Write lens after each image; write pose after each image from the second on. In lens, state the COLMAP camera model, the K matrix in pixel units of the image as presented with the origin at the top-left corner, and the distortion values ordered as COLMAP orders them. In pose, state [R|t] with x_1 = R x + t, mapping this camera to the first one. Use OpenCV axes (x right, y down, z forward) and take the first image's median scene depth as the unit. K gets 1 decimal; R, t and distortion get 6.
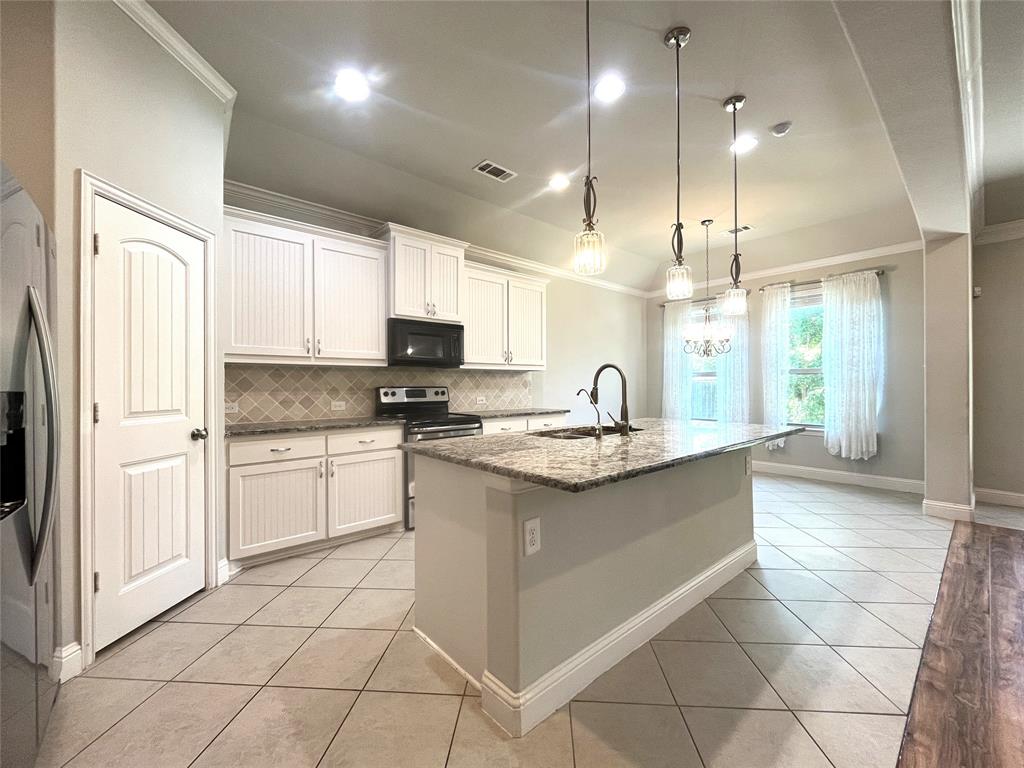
lens RADIAL K [[416.0, 0, 513.4], [0, 416.0, 385.5], [0, 0, 1]] dist [-0.000513, -0.000834]
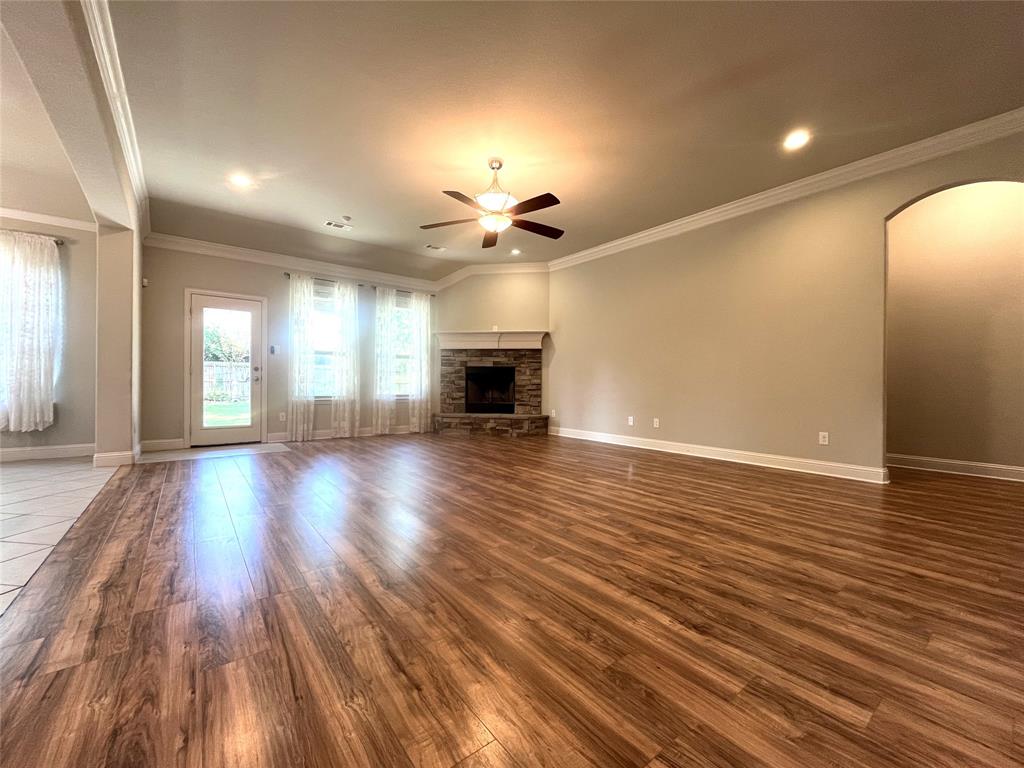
lens RADIAL K [[416.0, 0, 510.6], [0, 416.0, 386.2], [0, 0, 1]] dist [-0.000513, -0.000834]
pose [[0.058406, 0.000319, 0.998293, -0.068432], [-0.009850, 0.999951, 0.000257, 0.084525], [-0.998244, -0.009848, 0.058406, -0.192927]]
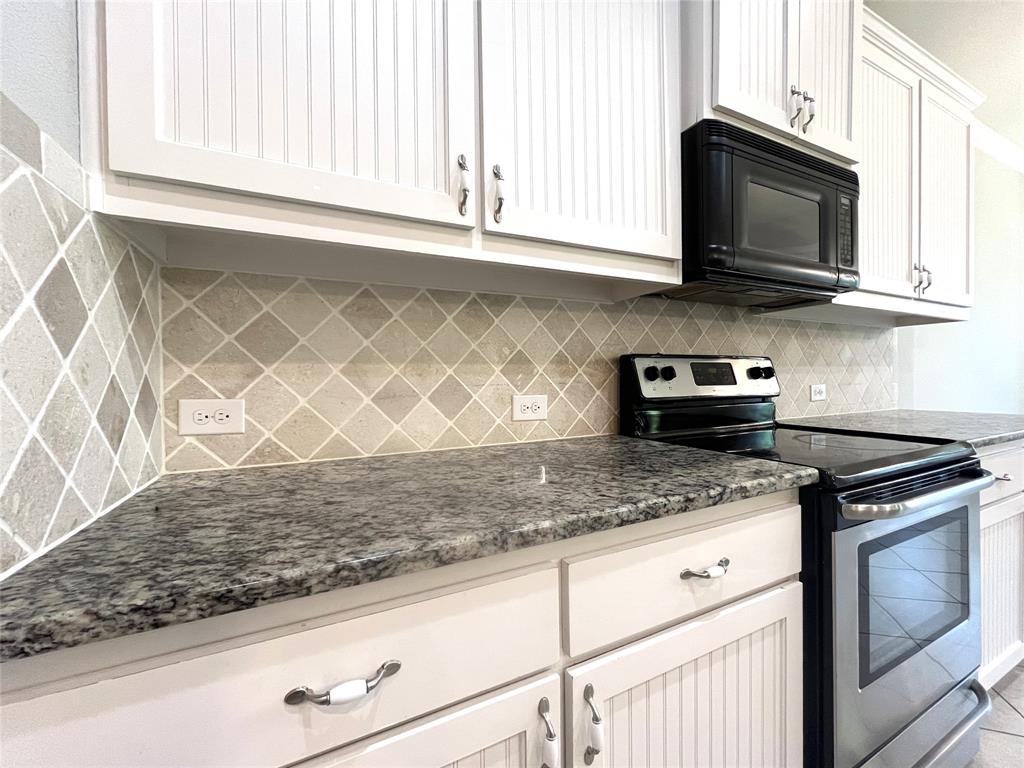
lens RADIAL K [[416.0, 0, 508.8], [0, 416.0, 385.2], [0, 0, 1]] dist [-0.000513, -0.000834]
pose [[0.964781, -0.005408, -0.262998, -0.347900], [0.008714, 0.999897, 0.011408, 0.026384], [0.262909, -0.013298, 0.964729, 0.660506]]
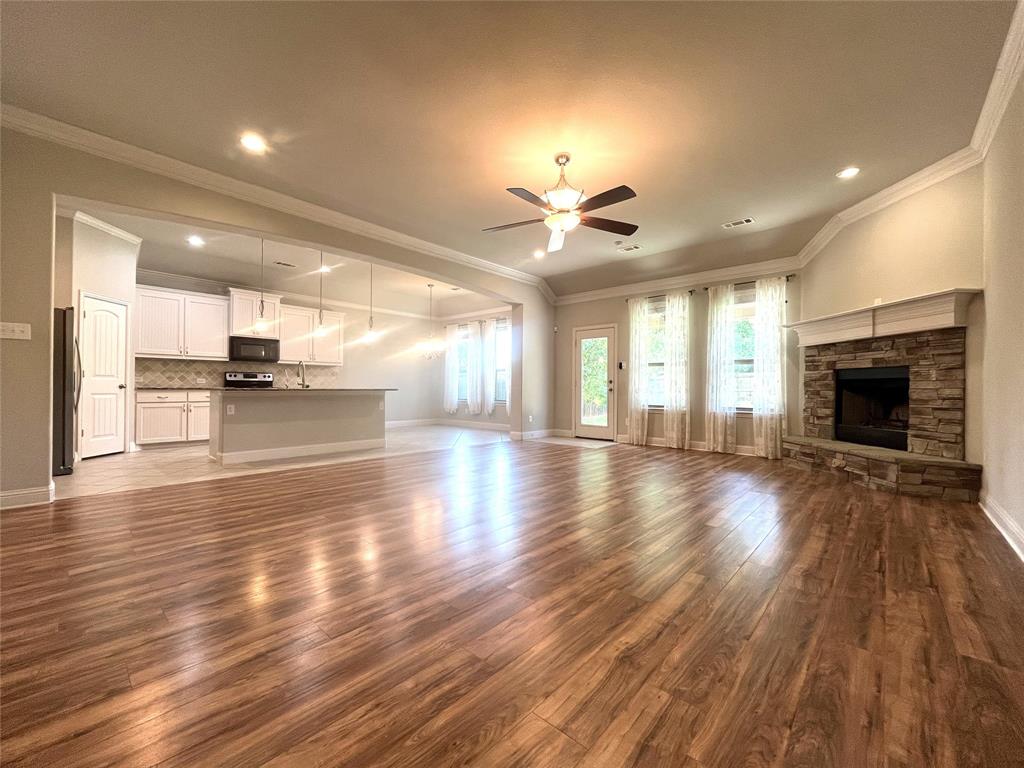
lens RADIAL K [[416.0, 0, 513.4], [0, 416.0, 384.2], [0, 0, 1]] dist [-0.000513, -0.000834]
pose [[0.992952, 0.013505, 0.117746, 0.791072], [-0.012619, 0.999886, -0.008269, 0.061612], [-0.117844, 0.006724, 0.993009, -1.084960]]
